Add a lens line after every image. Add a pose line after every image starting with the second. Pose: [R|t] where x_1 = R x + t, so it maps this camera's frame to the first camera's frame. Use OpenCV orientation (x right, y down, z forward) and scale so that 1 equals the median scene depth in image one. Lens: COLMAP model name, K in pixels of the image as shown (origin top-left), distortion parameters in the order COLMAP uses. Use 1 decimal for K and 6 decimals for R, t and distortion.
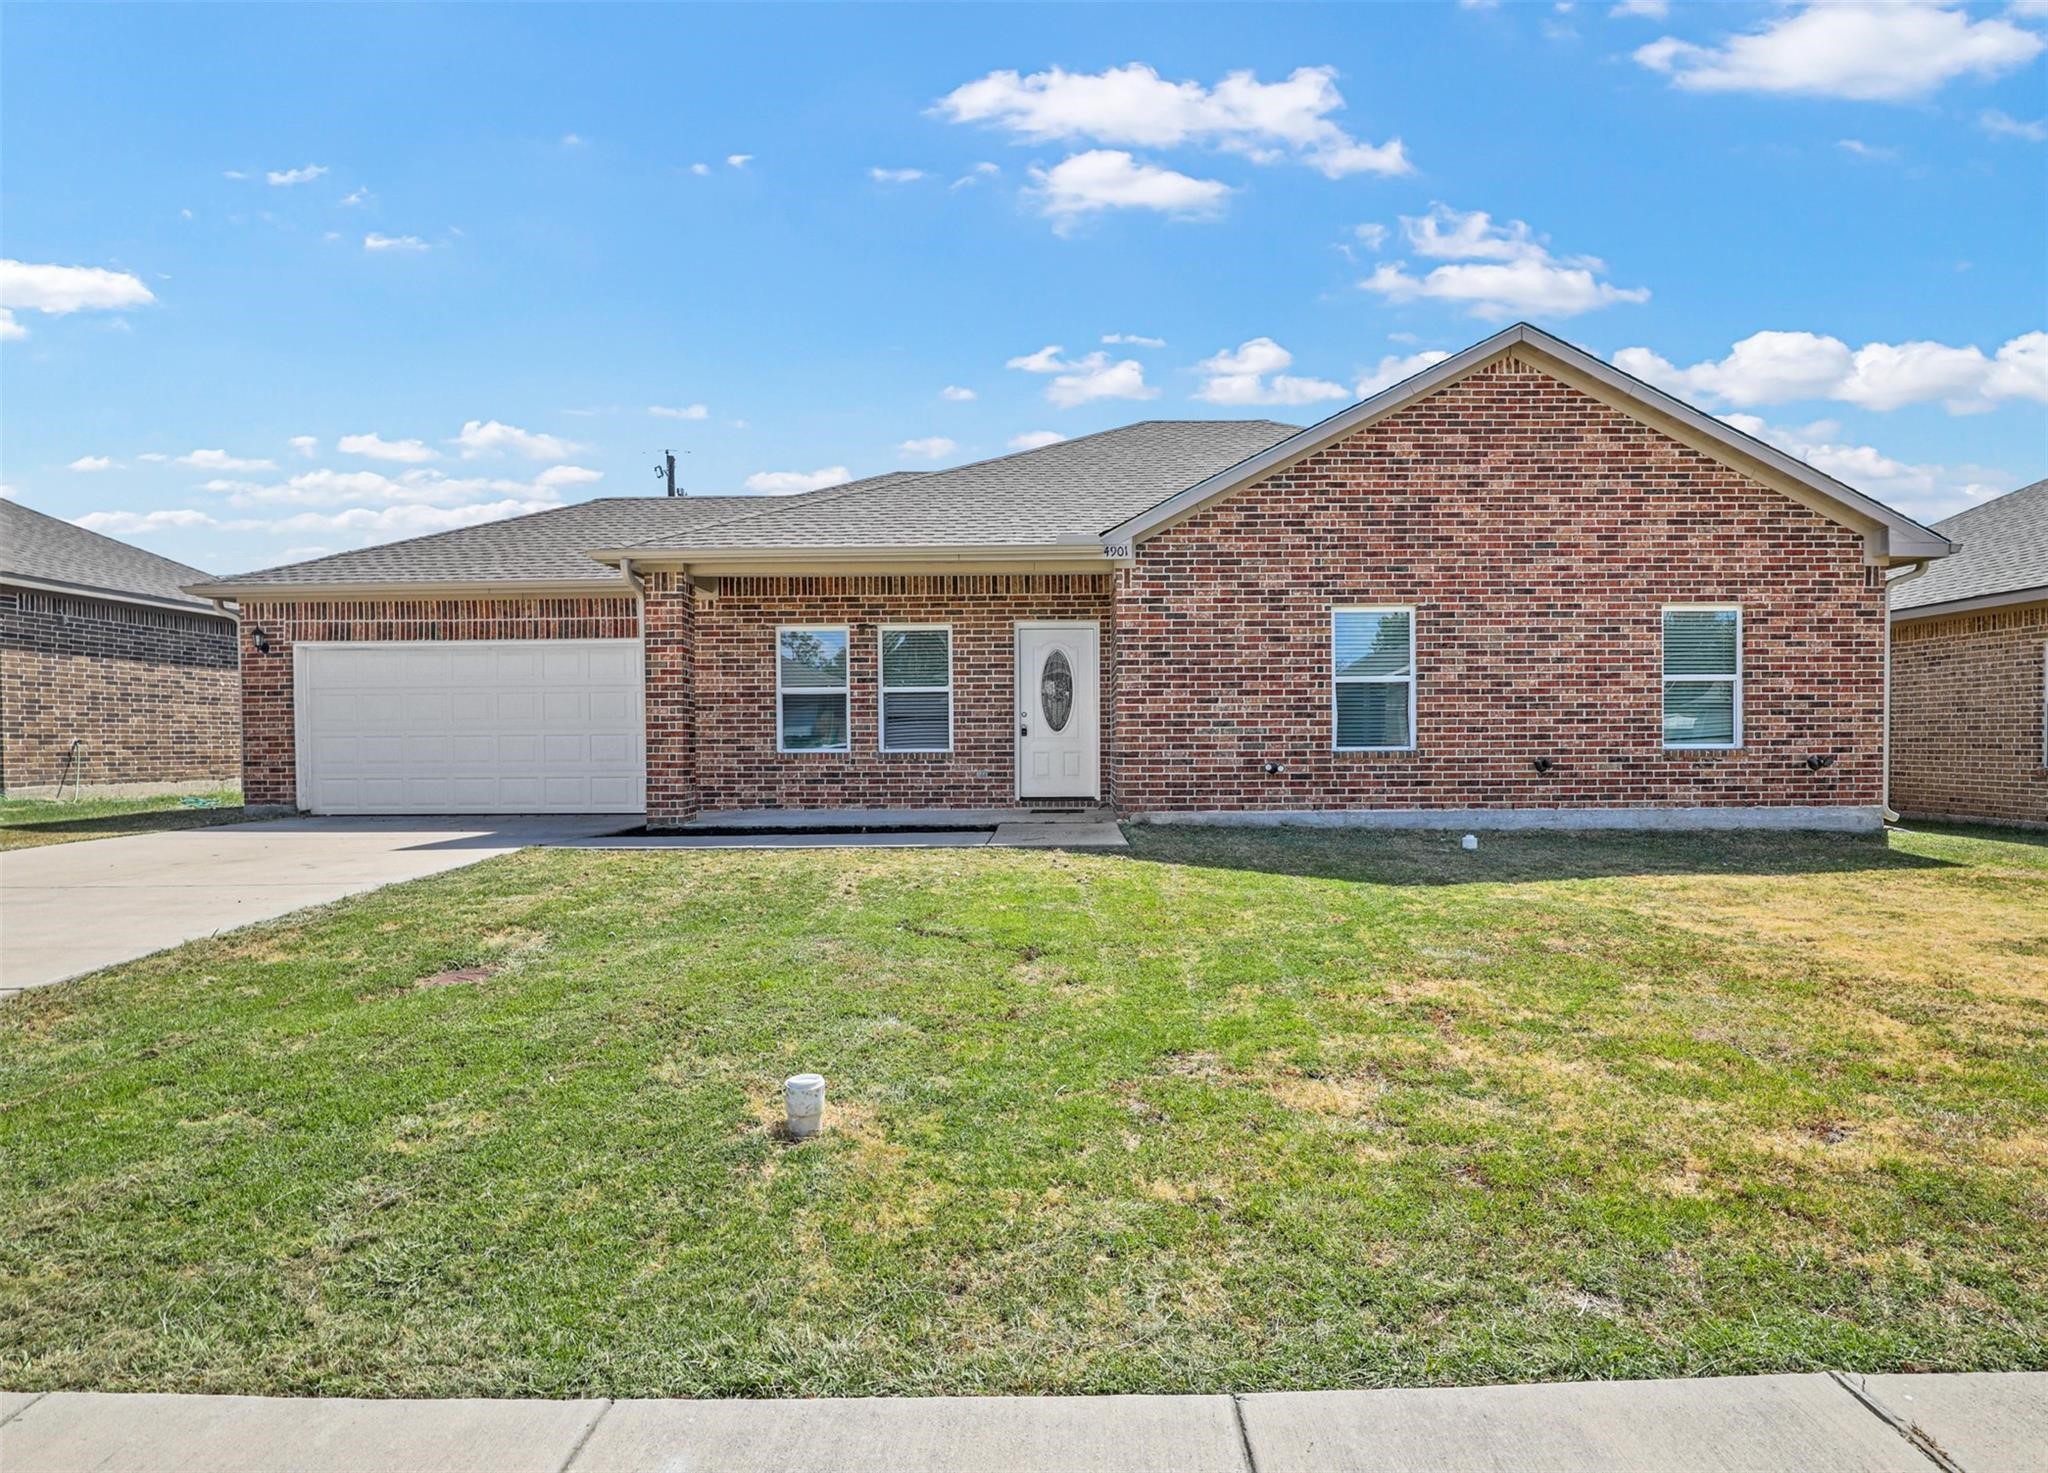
lens RADIAL K [[1177.4, 0, 1025.9], [0, 1177.4, 752.8], [0, 0, 1]] dist [-0.026835, -0.001464]
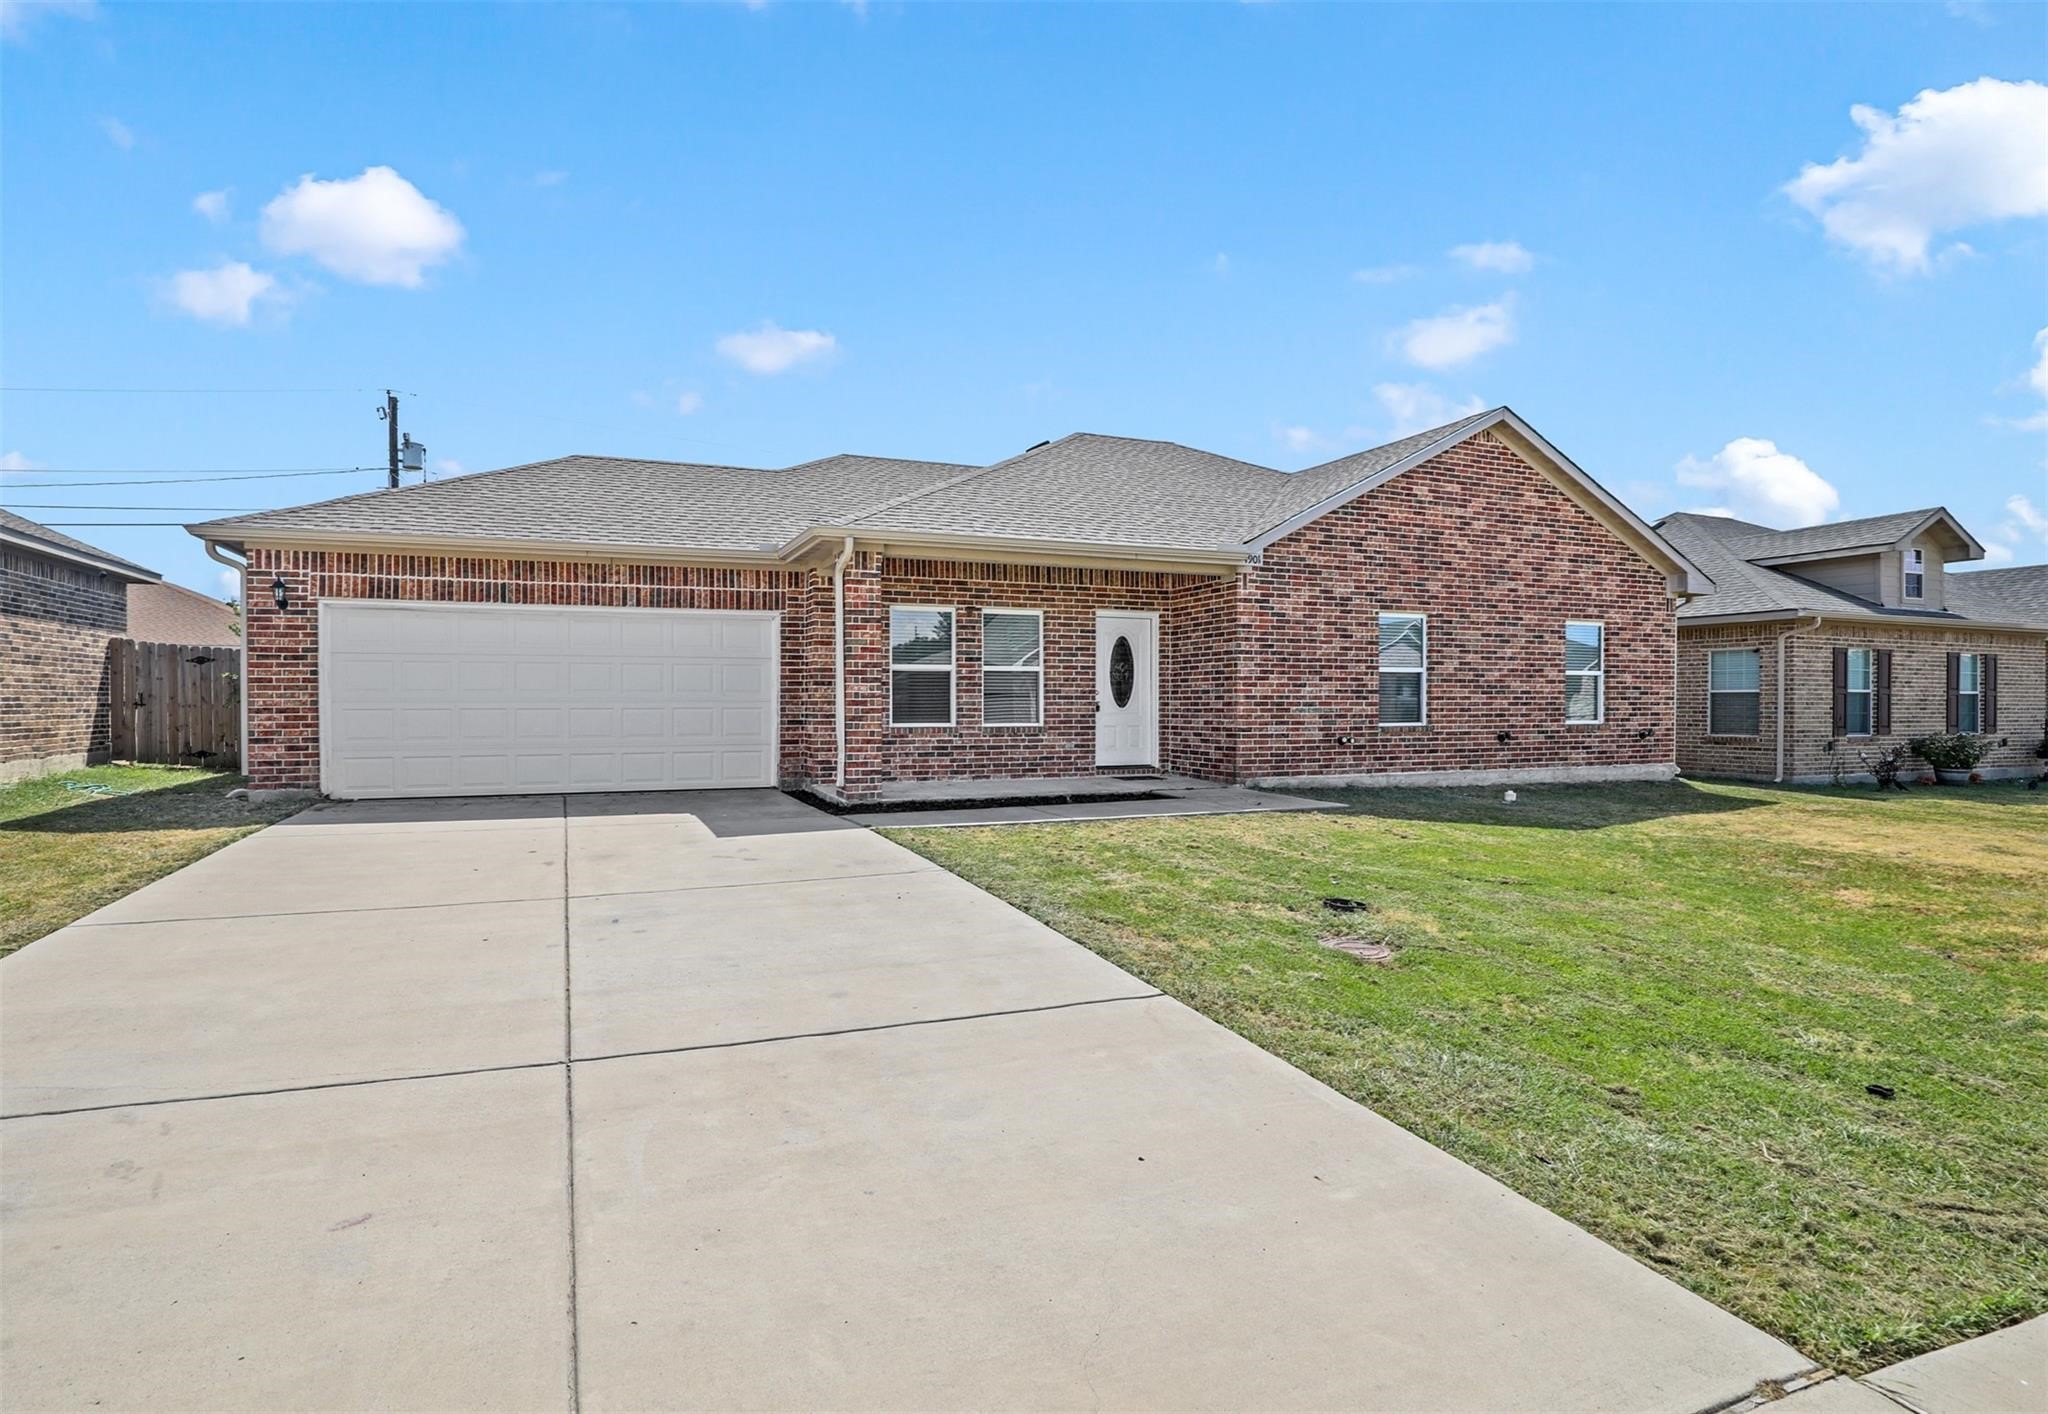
lens RADIAL K [[1097.3, 0, 1021.5], [0, 1097.3, 701.8], [0, 0, 1]] dist [-0.025598, 0.000008]
pose [[0.915971, 0.007333, 0.401178, -0.561374], [-0.002610, 0.999921, -0.012318, -0.012328], [-0.401237, 0.010236, 0.915917, 0.077686]]
